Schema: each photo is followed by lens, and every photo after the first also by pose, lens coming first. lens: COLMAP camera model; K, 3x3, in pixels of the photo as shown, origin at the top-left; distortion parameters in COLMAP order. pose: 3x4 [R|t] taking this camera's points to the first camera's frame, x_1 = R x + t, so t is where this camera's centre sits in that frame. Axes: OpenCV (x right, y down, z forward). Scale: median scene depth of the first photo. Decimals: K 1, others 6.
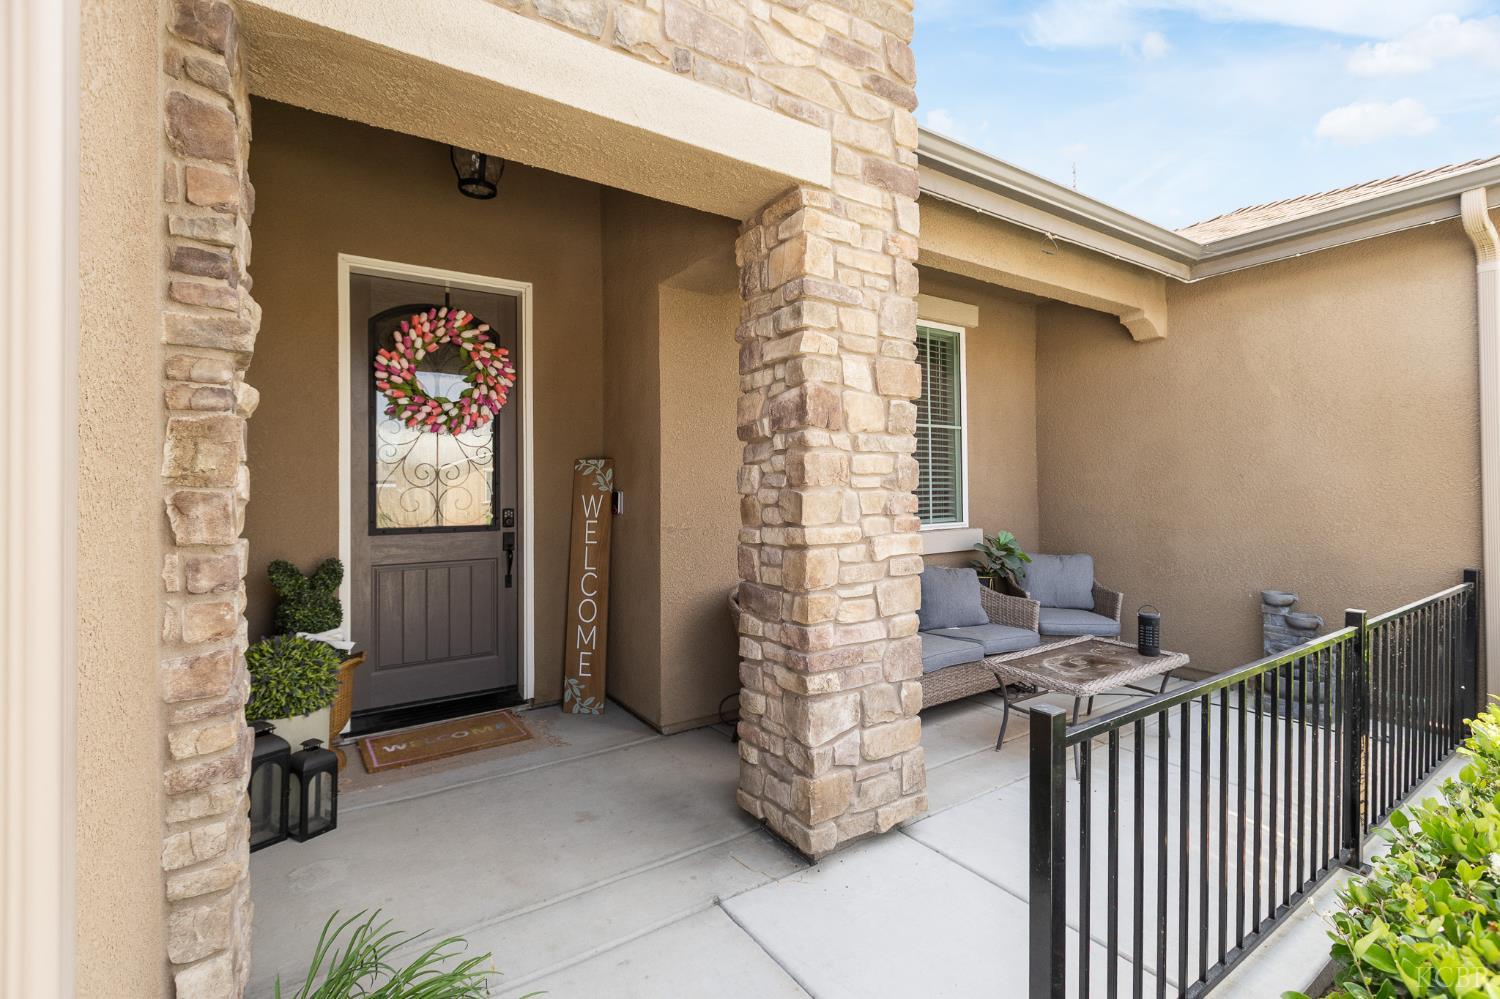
lens RADIAL K [[677.9, 0, 765.5], [0, 677.9, 475.8], [0, 0, 1]] dist [-0.001371, 0.000291]
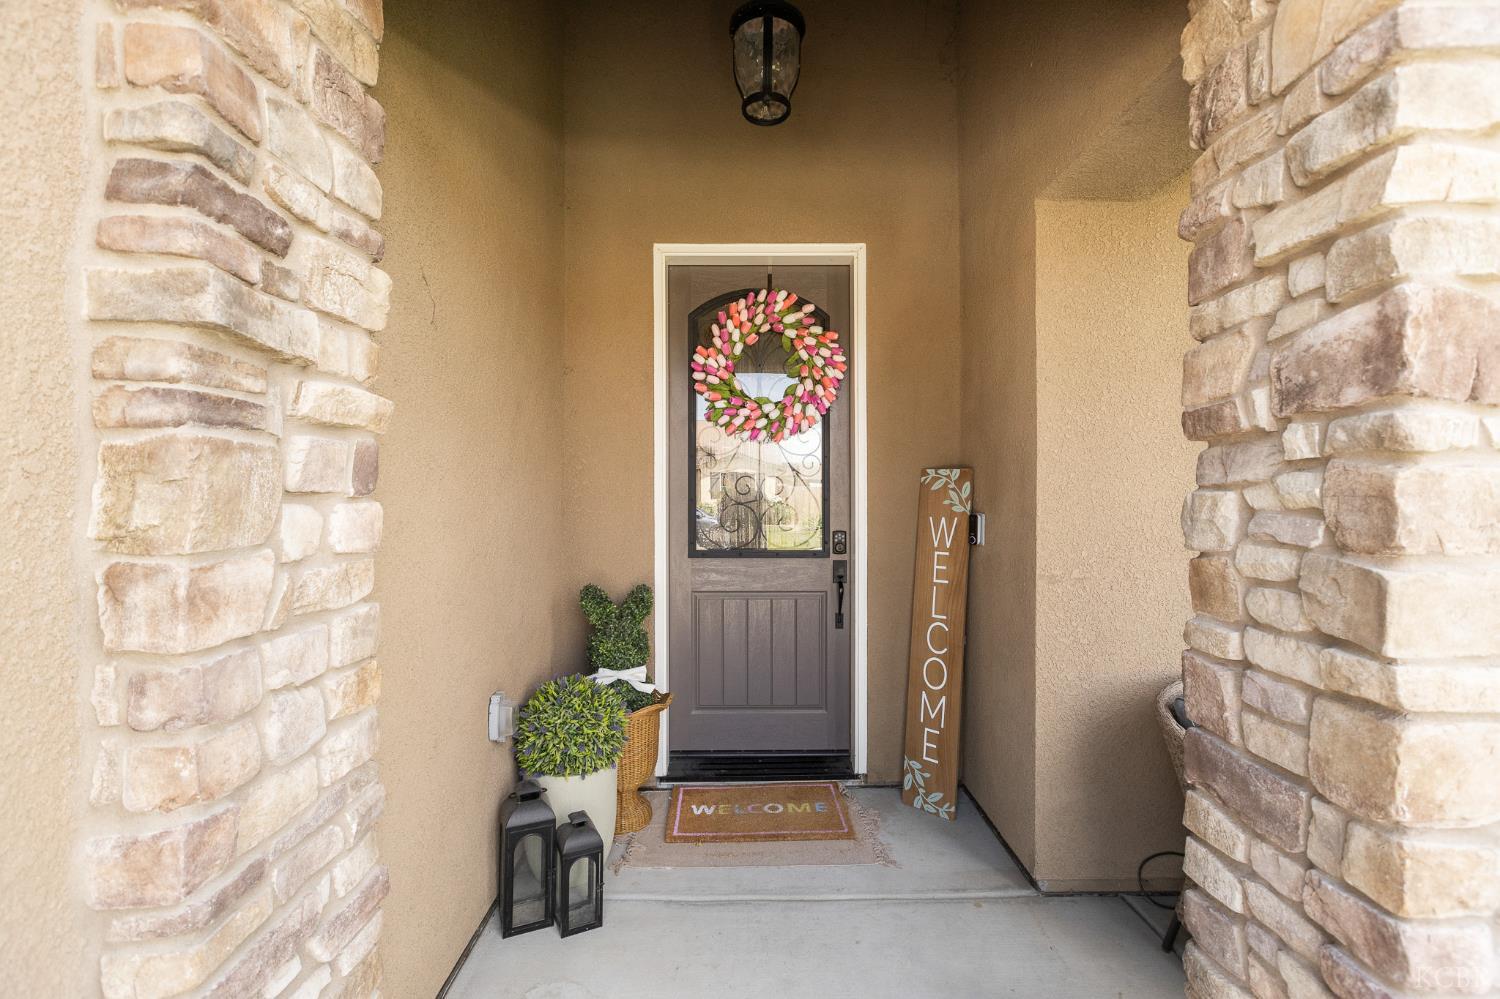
lens RADIAL K [[677.9, 0, 749.2], [0, 677.9, 488.0], [0, 0, 1]] dist [-0.001371, 0.000291]
pose [[0.828991, 0.007476, -0.559213, -0.028415], [0.003328, 0.999827, 0.018301, -0.028143], [0.559253, -0.017033, 0.828822, 0.433626]]
